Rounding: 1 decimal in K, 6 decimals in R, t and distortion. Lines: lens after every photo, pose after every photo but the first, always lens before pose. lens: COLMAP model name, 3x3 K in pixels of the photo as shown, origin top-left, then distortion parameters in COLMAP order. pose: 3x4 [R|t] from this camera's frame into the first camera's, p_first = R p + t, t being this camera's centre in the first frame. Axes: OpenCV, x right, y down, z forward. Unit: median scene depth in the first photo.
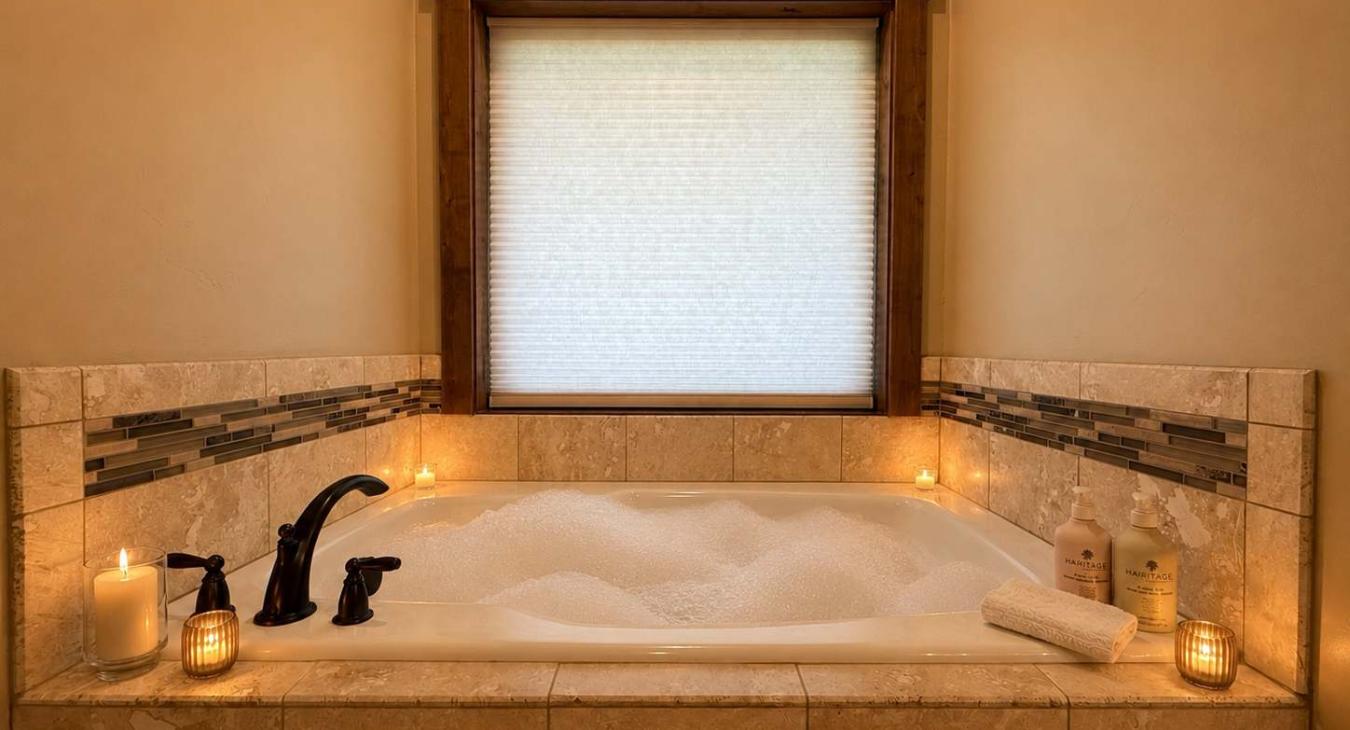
lens RADIAL K [[544.4, 0, 672.2], [0, 544.4, 360.9], [0, 0, 1]] dist [-0.027913, 0.011063]
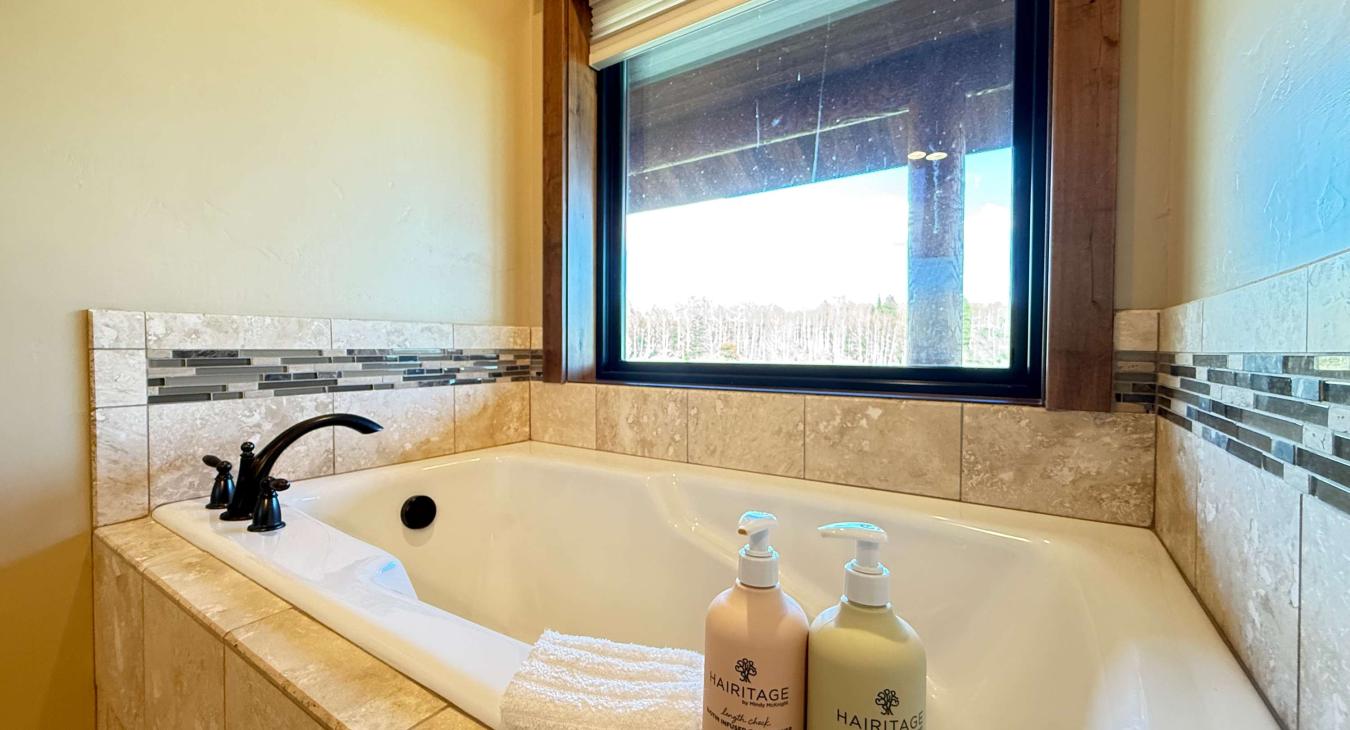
lens RADIAL K [[537.6, 0, 671.2], [0, 537.6, 362.7], [0, 0, 1]] dist [0.001061, -0.000221]
pose [[0.837129, 0.014382, -0.546816, 0.551110], [-0.014037, 0.999890, 0.004810, 0.077334], [0.546825, 0.003649, 0.837239, 0.364513]]
